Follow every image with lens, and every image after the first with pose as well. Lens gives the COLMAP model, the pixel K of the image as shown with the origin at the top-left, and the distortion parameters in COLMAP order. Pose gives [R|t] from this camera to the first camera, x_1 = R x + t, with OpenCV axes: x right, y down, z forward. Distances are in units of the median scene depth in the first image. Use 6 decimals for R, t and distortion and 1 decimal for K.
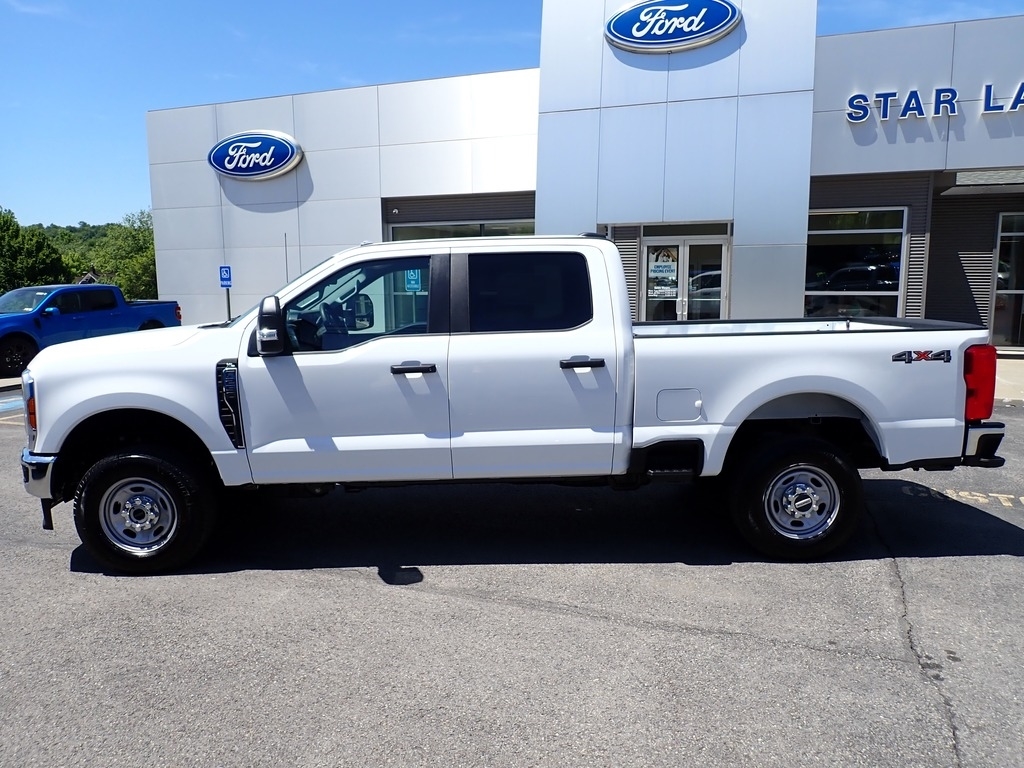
lens RADIAL K [[750.5, 0, 508.9], [0, 750.5, 385.9], [0, 0, 1]] dist [-0.003540, -0.011026]
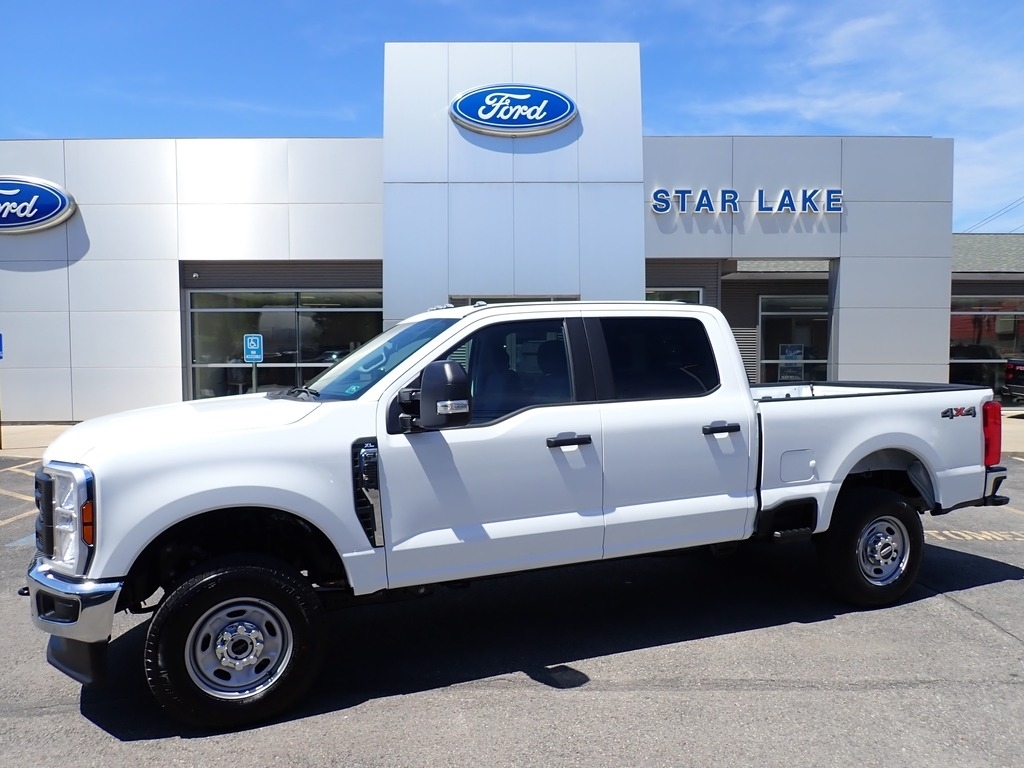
lens RADIAL K [[750.5, 0, 508.9], [0, 750.5, 385.9], [0, 0, 1]] dist [-0.003540, -0.011026]
pose [[0.933595, -0.013945, 0.358060, -0.502936], [0.048579, 0.994943, -0.087914, -0.012265], [-0.355023, 0.099470, 0.929551, 0.167028]]
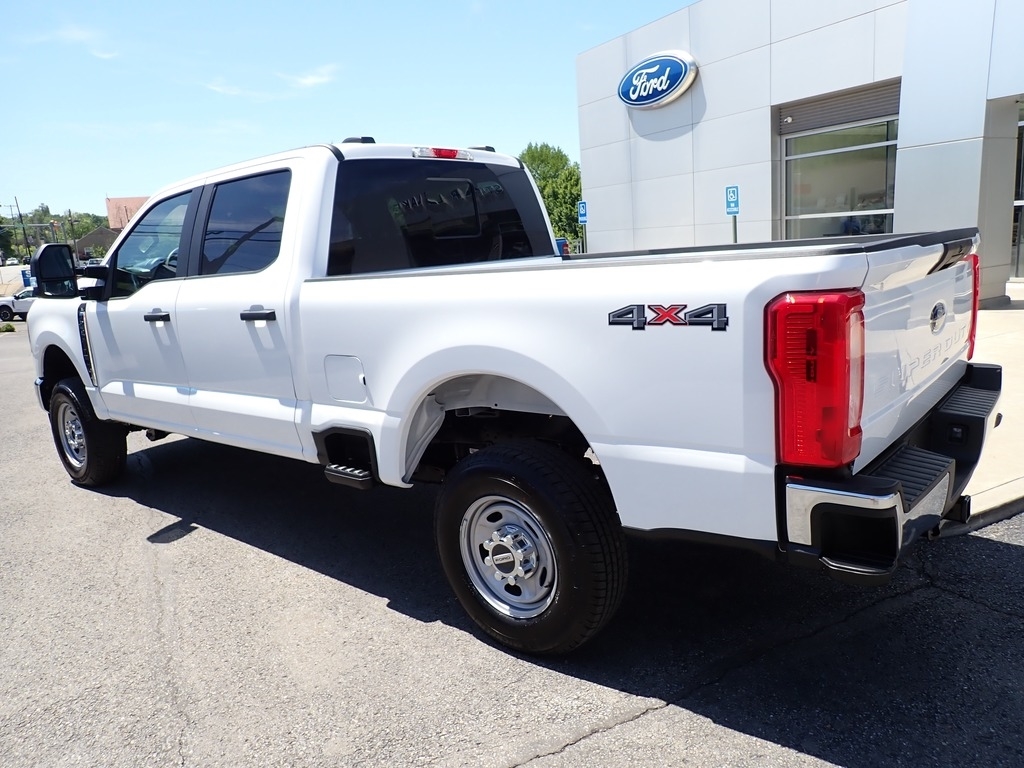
lens RADIAL K [[750.5, 0, 508.9], [0, 750.5, 385.9], [0, 0, 1]] dist [-0.003540, -0.011026]
pose [[0.750626, 0.084923, -0.655247, 0.781343], [-0.025396, 0.994681, 0.099823, -0.039985], [0.660239, -0.058289, 0.748790, 0.569591]]
